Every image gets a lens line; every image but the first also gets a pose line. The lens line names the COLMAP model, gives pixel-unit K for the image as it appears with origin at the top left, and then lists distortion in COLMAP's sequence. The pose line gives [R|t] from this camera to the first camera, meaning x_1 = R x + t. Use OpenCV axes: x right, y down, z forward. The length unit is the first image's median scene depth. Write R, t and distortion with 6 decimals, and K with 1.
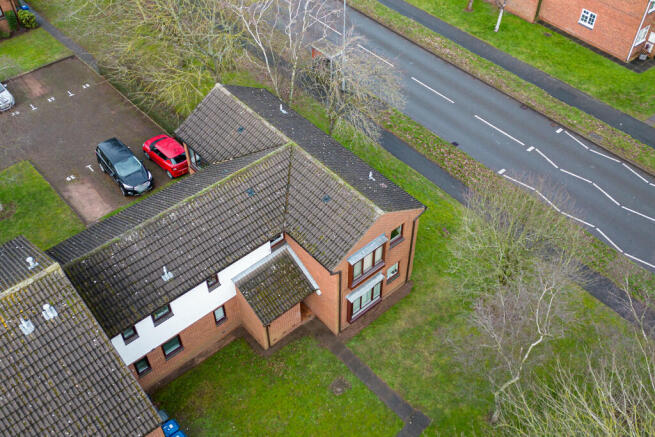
lens RADIAL K [[640.9, 0, 327.8], [0, 640.9, 218.3], [0, 0, 1]] dist [0.030733, 0.000000]
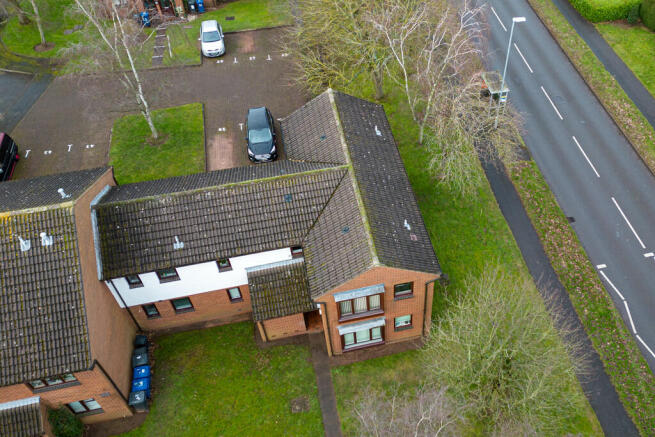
lens RADIAL K [[586.8, 0, 390.1], [0, 586.8, 216.5], [0, 0, 1]] dist [0.052526, -0.046212]
pose [[0.882855, 0.352115, -0.310776, 0.328392], [-0.341131, 0.935604, 0.090971, -0.153466], [0.322795, 0.025701, 0.946120, 0.142718]]
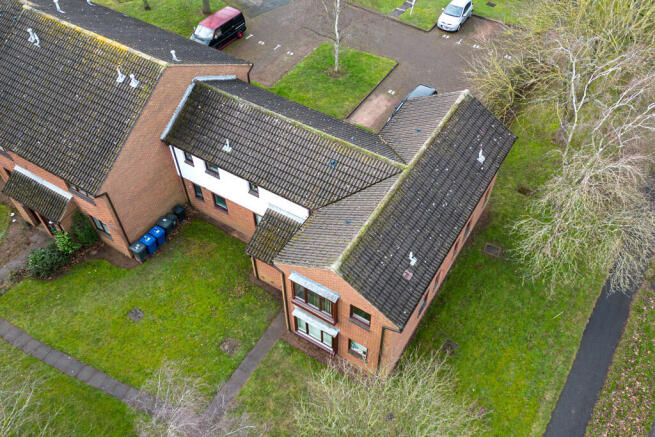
lens RADIAL K [[541.9, 0, 331.7], [0, 541.9, 220.1], [0, 0, 1]] dist [0.060559, -0.018443]
pose [[0.297582, 0.731953, -0.612935, 0.442101], [-0.692865, 0.607268, 0.388798, -0.303101], [0.656798, 0.308982, 0.687857, 0.443534]]
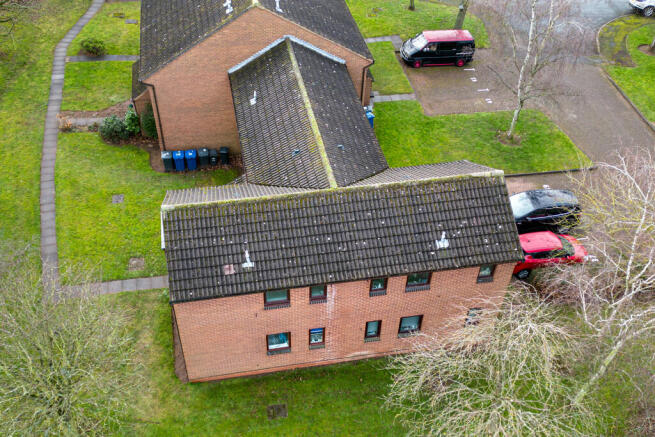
lens RADIAL K [[640.9, 0, 309.6], [0, 640.9, 251.2], [0, 0, 1]] dist [0.030733, 0.000000]
pose [[-0.519082, 0.598551, -0.610156, 0.477843], [-0.625588, 0.220365, 0.748384, -0.666986], [0.582403, 0.770179, 0.260059, 0.866423]]
